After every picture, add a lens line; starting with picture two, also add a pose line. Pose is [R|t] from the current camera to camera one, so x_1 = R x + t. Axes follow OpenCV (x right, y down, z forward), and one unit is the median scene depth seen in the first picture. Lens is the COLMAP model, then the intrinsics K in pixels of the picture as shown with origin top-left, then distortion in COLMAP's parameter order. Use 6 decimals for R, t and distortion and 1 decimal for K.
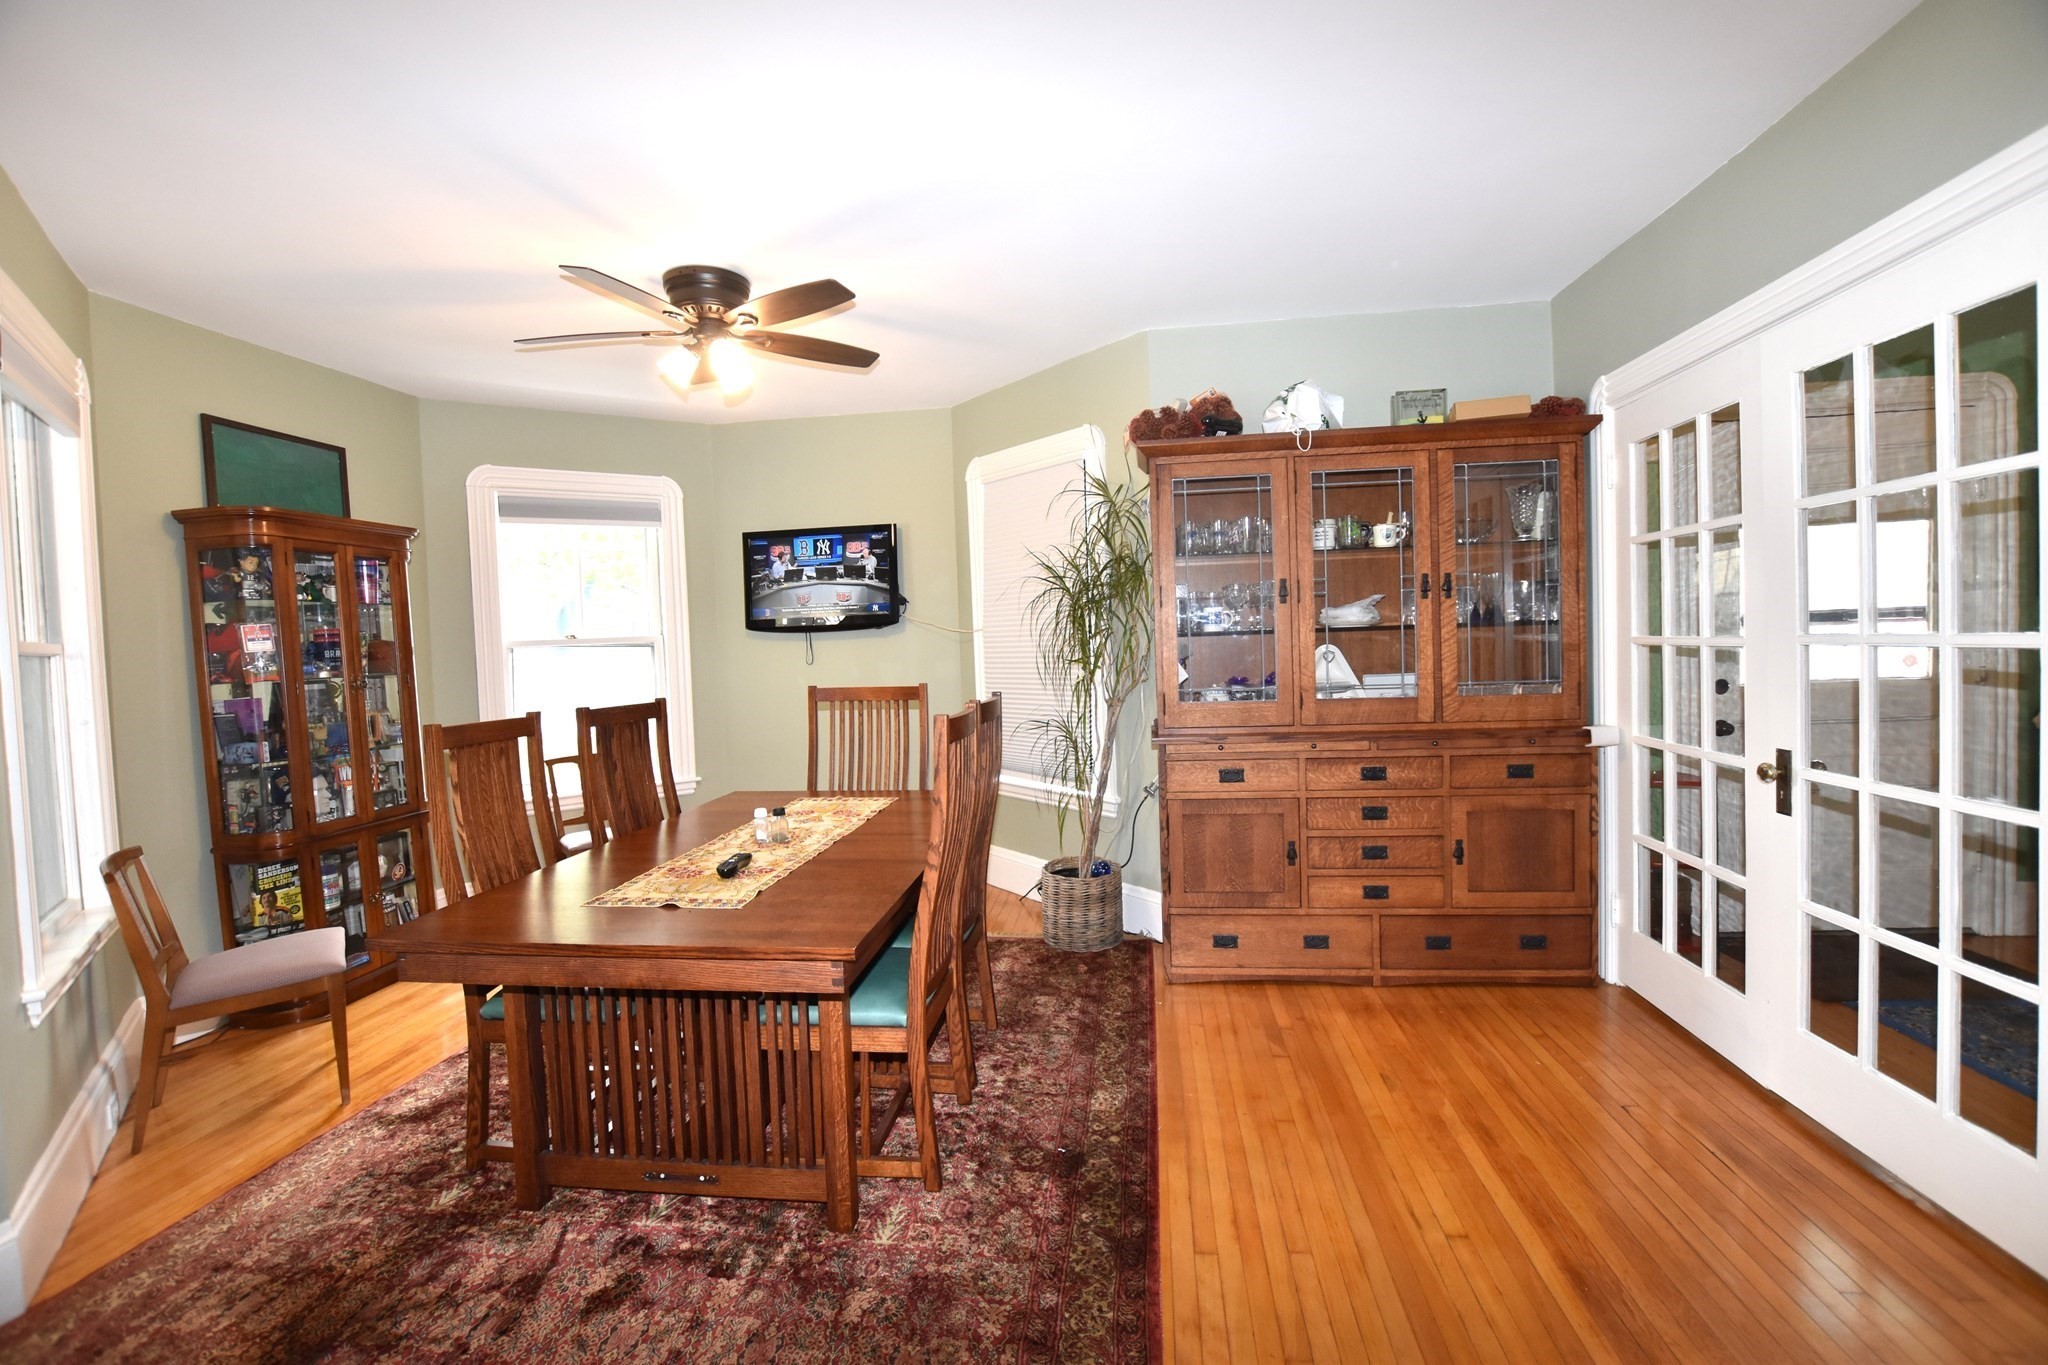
lens RADIAL K [[907.4, 0, 1030.1], [0, 907.4, 680.8], [0, 0, 1]] dist [-0.026835, 0.001654]
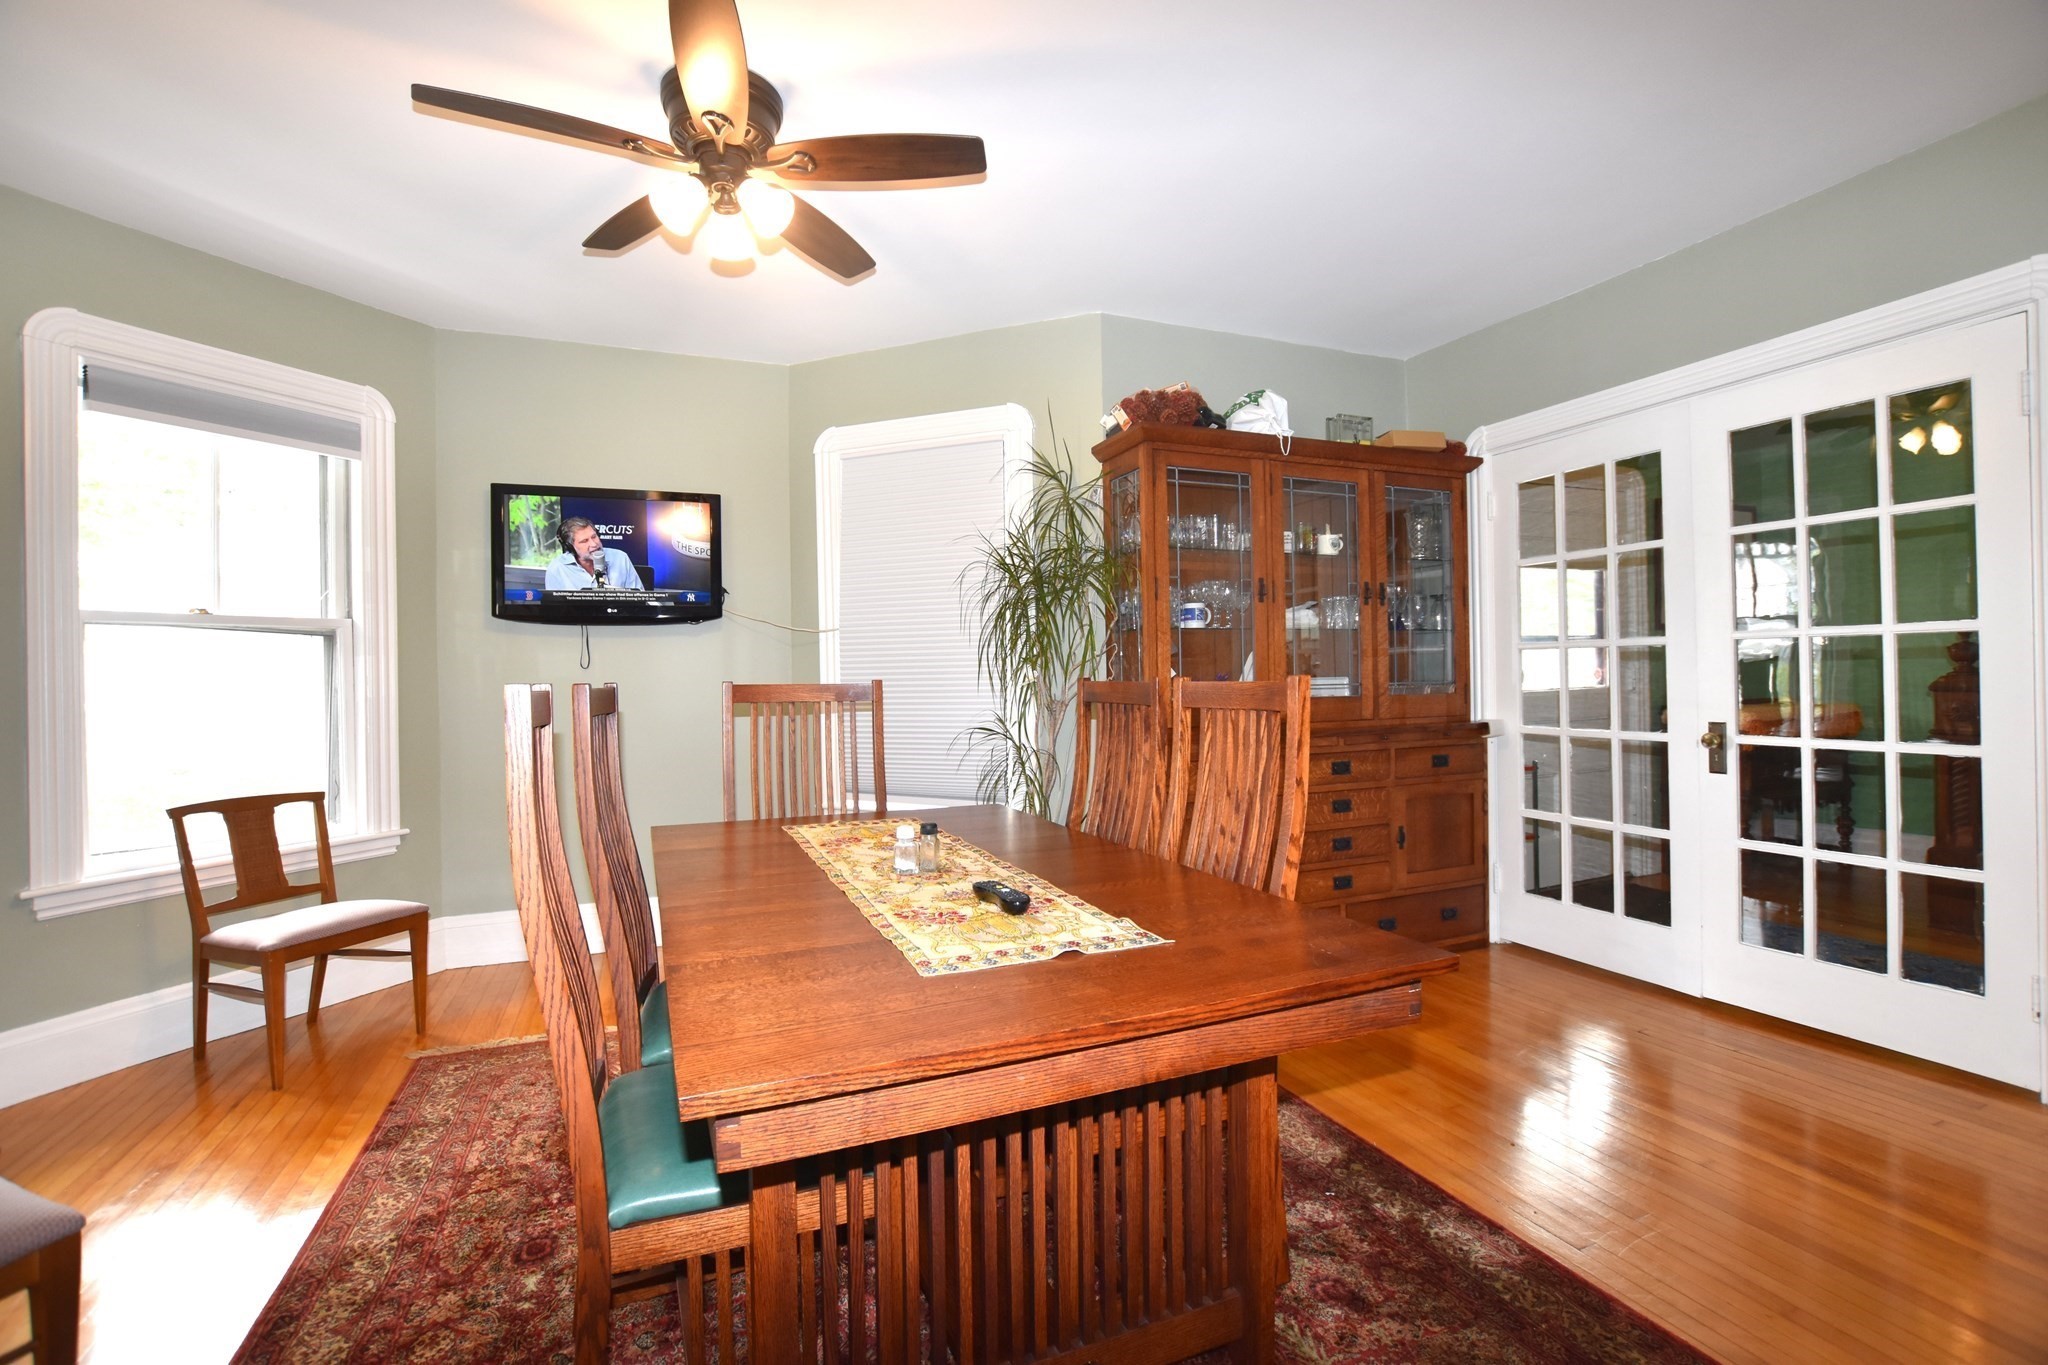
lens RADIAL K [[907.4, 0, 1024.7], [0, 907.4, 678.7], [0, 0, 1]] dist [-0.026835, 0.001654]
pose [[0.866461, 0.019564, 0.498861, -0.461391], [0.009435, 0.998412, -0.055541, 0.054366], [-0.499155, 0.052831, 0.864901, 0.271750]]
